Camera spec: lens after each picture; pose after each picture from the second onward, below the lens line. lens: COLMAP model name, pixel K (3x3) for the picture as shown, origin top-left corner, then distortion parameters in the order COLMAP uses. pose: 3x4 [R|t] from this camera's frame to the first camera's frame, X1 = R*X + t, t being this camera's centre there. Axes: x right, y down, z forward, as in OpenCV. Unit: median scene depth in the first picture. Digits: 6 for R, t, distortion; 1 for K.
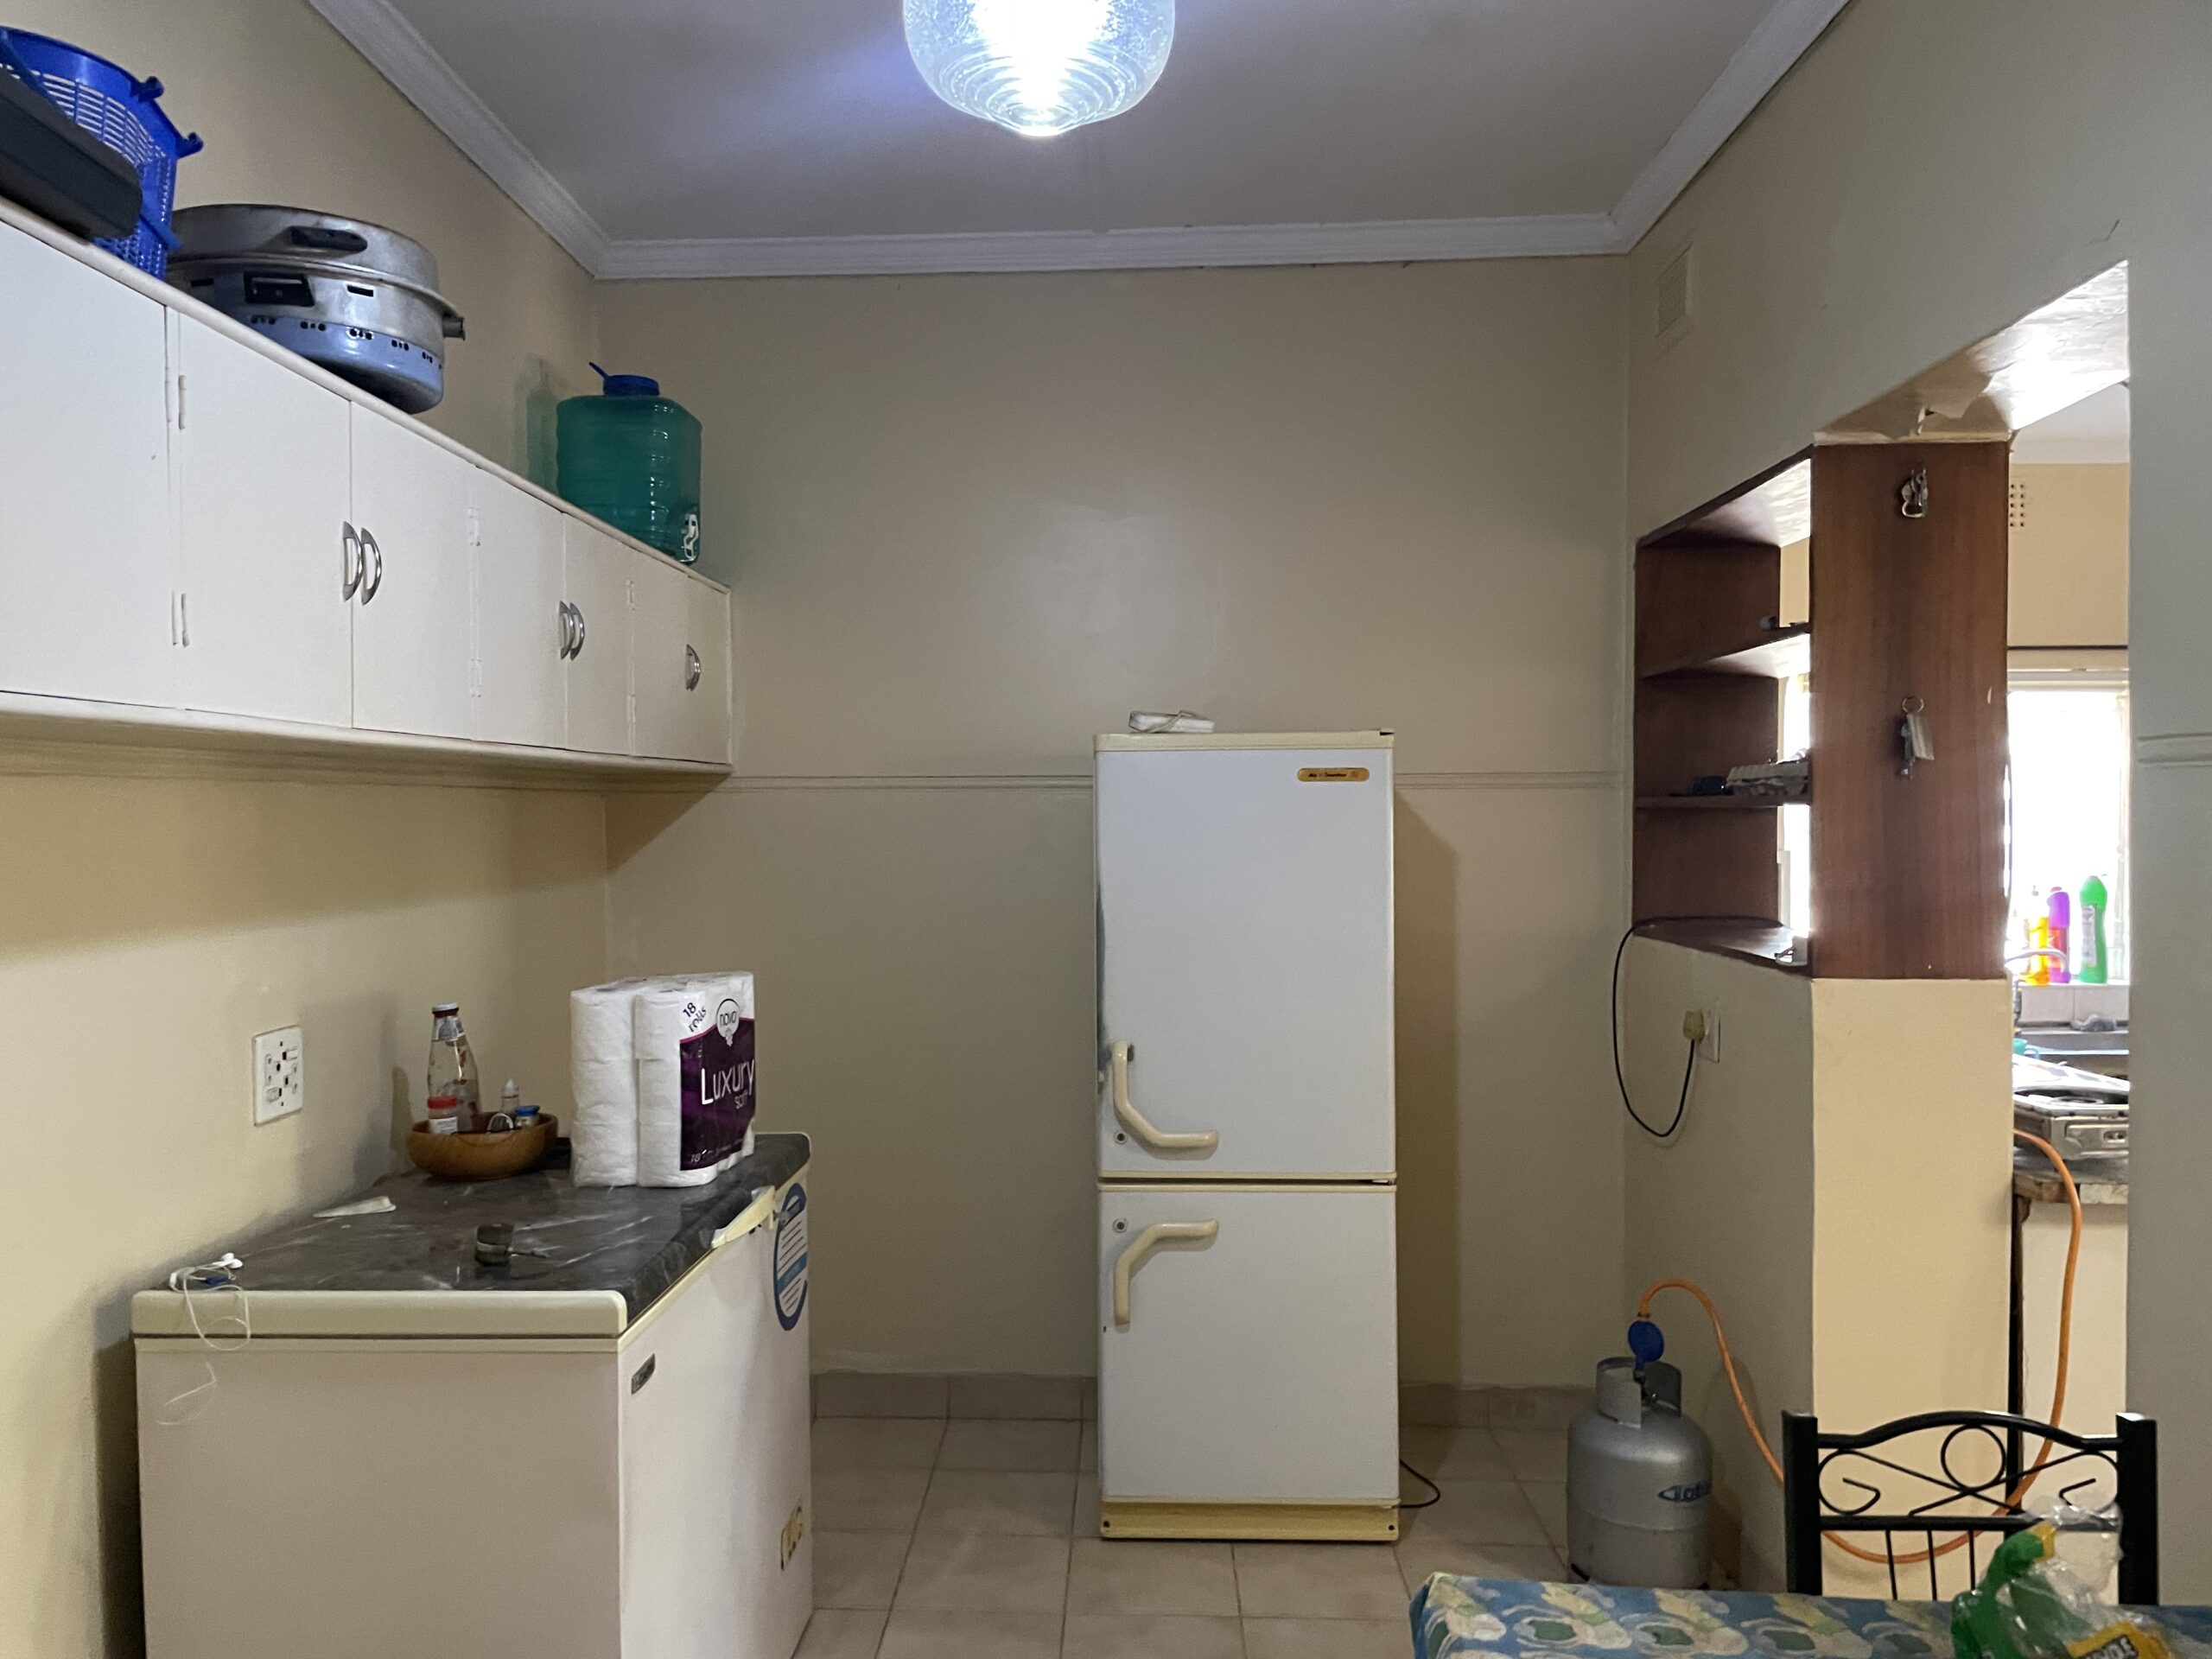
lens RADIAL K [[1680.9, 0, 1106.9], [0, 1680.9, 830.9], [0, 0, 1]] dist [0.005737, -0.007057]
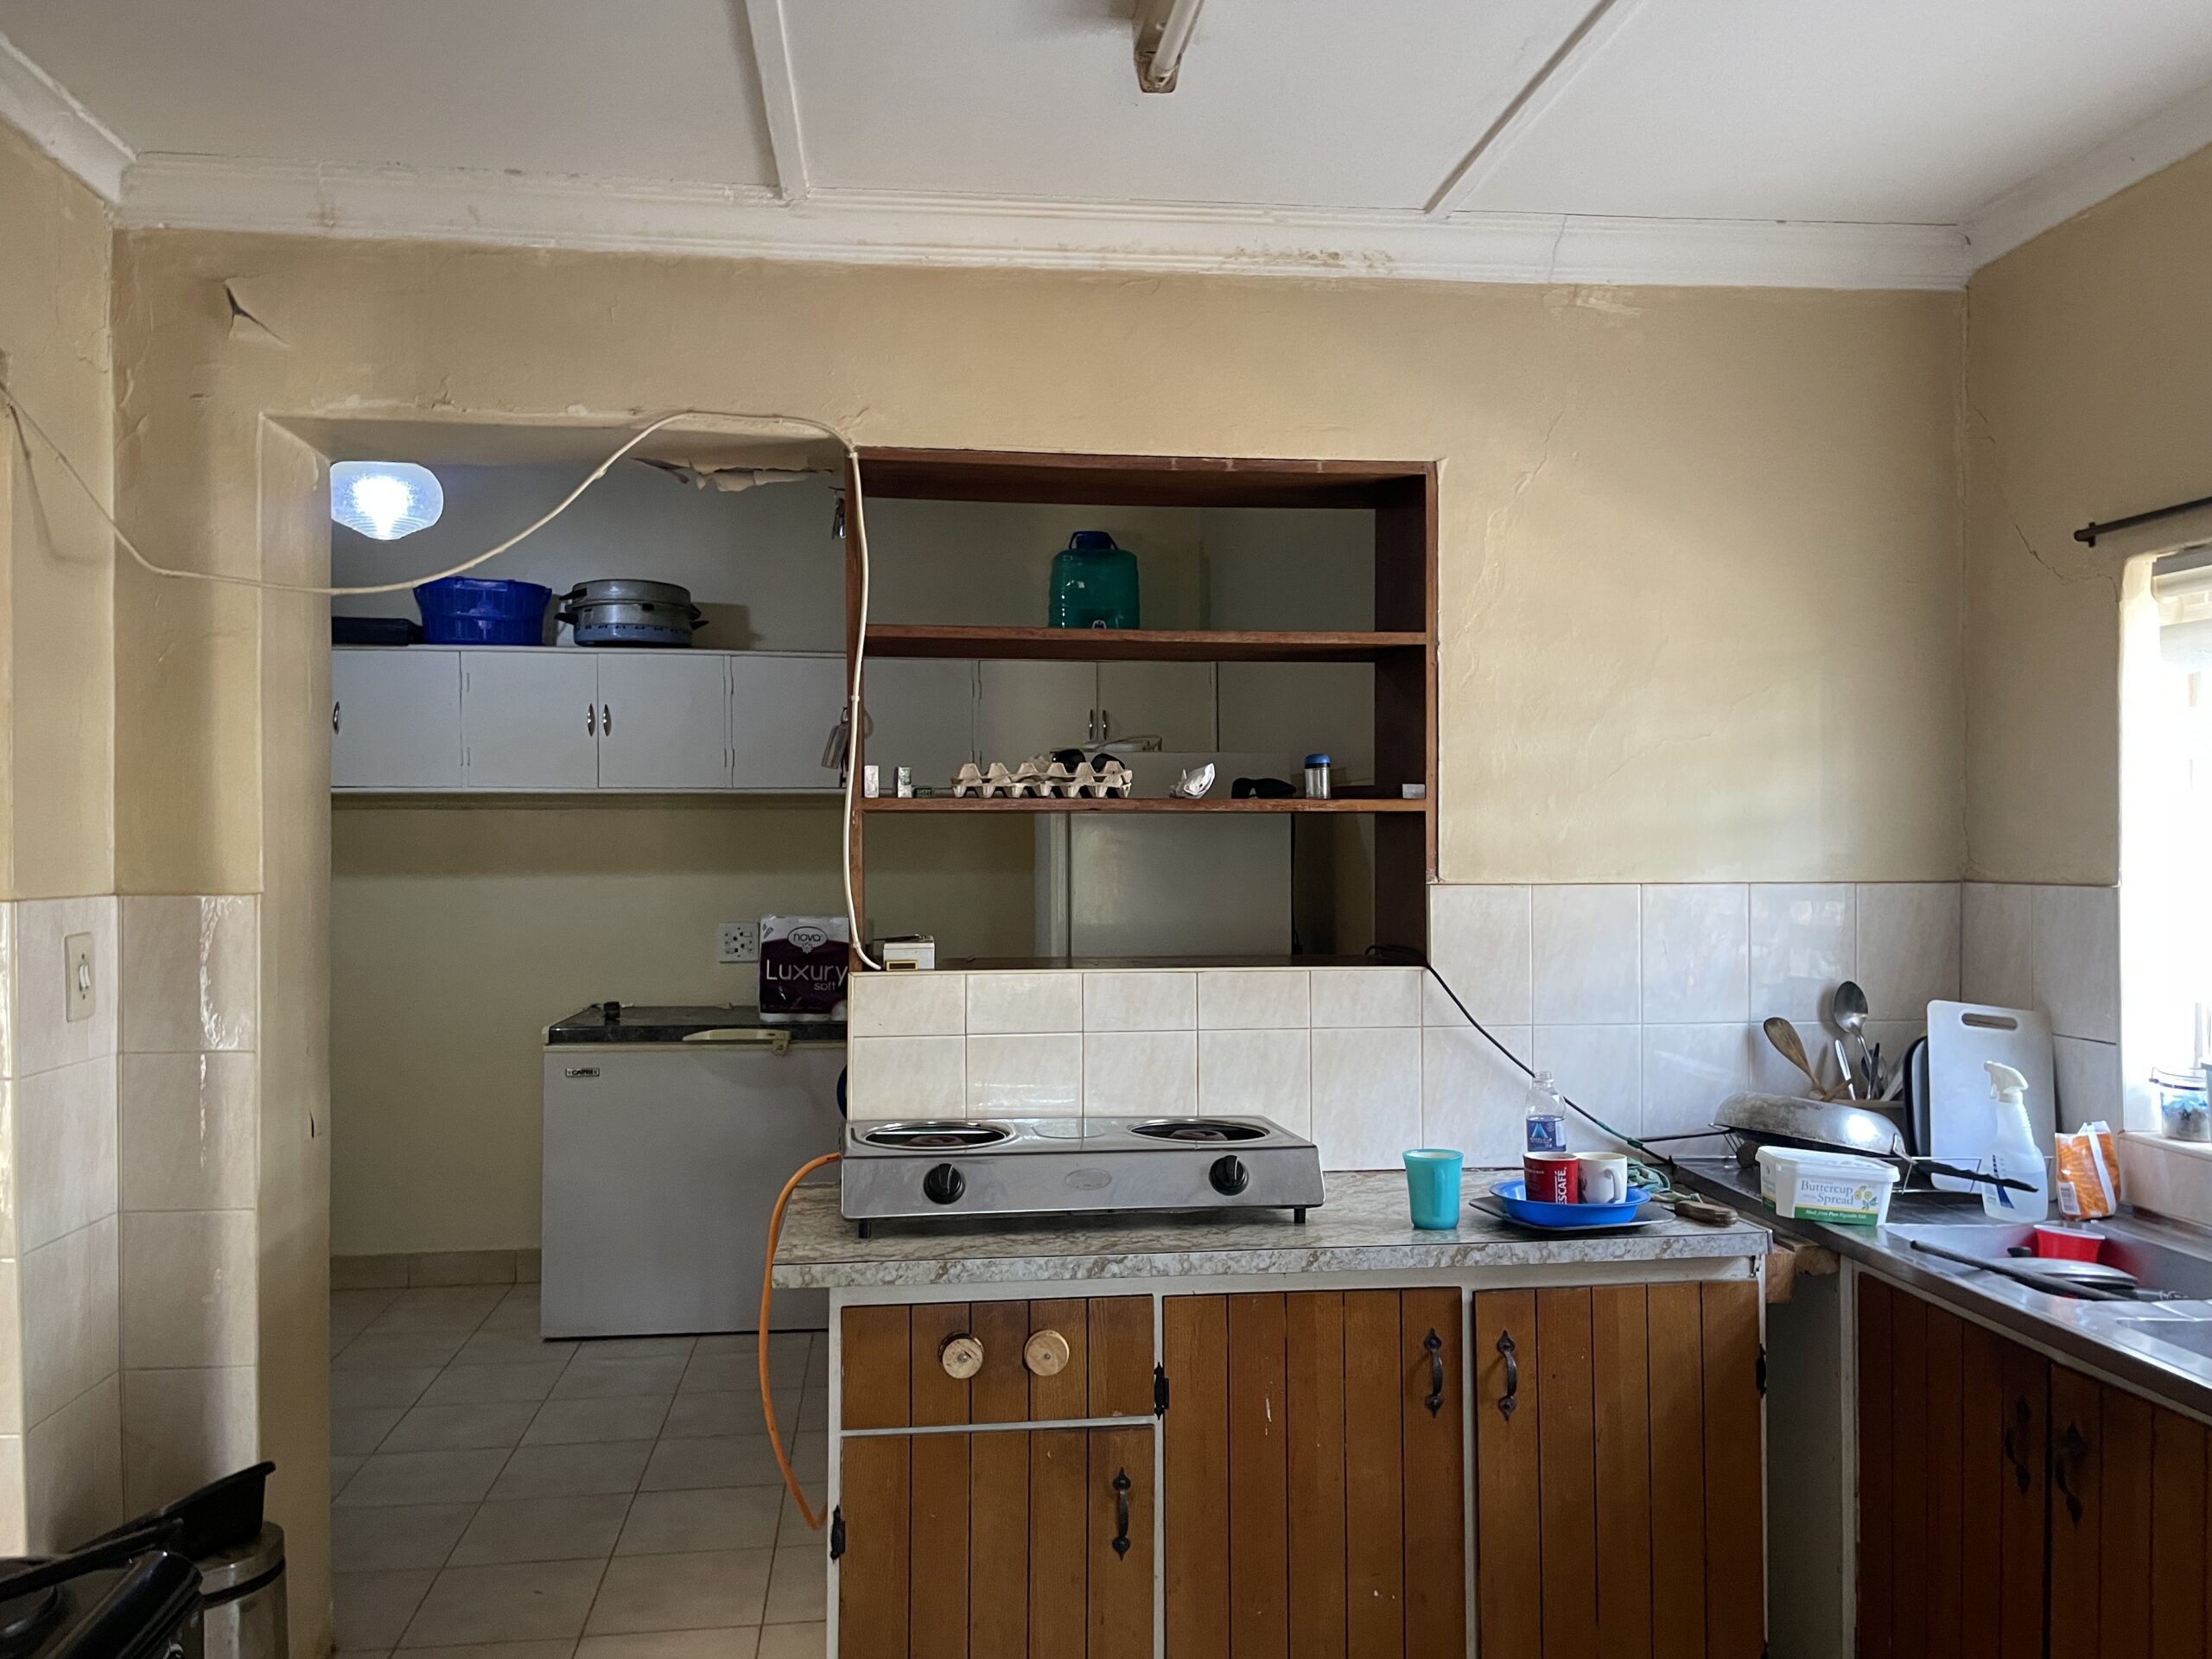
lens RADIAL K [[1680.9, 0, 1103.9], [0, 1680.9, 825.6], [0, 0, 1]] dist [0.005737, -0.007057]
pose [[0.143174, -0.000252, -0.989697, 0.734143], [-0.012185, 0.999924, -0.002017, -0.004269], [0.989622, 0.012348, 0.143160, 0.480862]]
